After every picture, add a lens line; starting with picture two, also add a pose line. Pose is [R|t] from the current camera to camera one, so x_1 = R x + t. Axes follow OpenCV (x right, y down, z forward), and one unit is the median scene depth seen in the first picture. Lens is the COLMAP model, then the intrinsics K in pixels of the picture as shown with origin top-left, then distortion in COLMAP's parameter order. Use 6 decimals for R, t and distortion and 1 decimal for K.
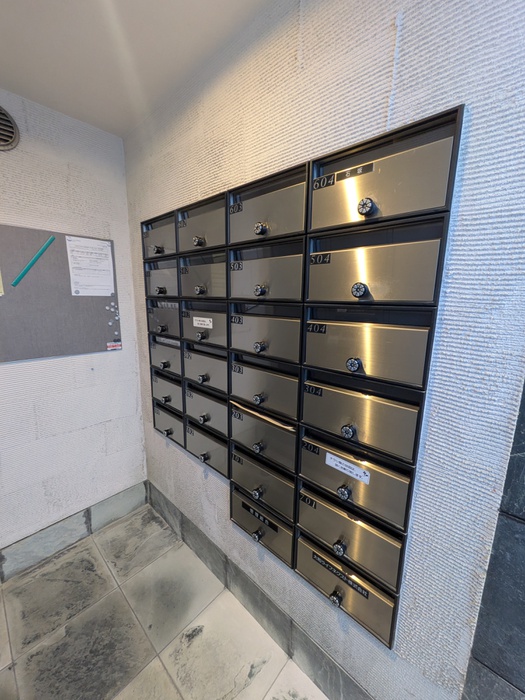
lens RADIAL K [[277.2, 0, 266.2], [0, 277.2, 350.0], [0, 0, 1]] dist [-0.003845, 0.001200]
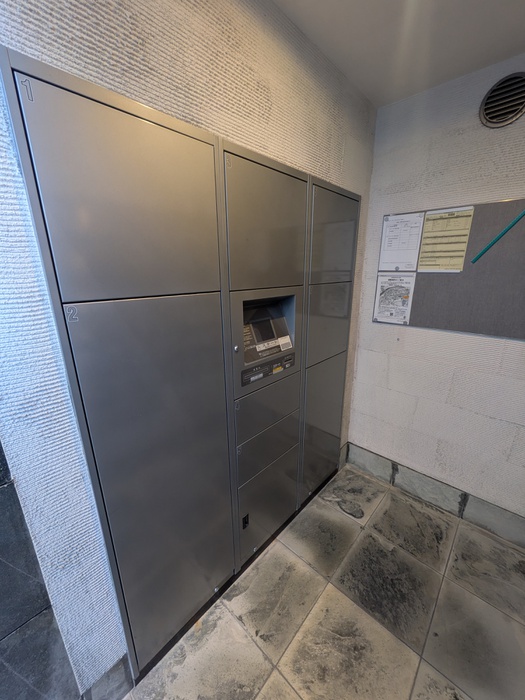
lens RADIAL K [[277.2, 0, 265.4], [0, 277.2, 349.3], [0, 0, 1]] dist [-0.003845, 0.001200]
pose [[-0.007831, 0.258524, -0.965973, 0.189959], [-0.191712, 0.947695, 0.255186, -0.024776], [0.981420, 0.187187, 0.042141, 0.183366]]
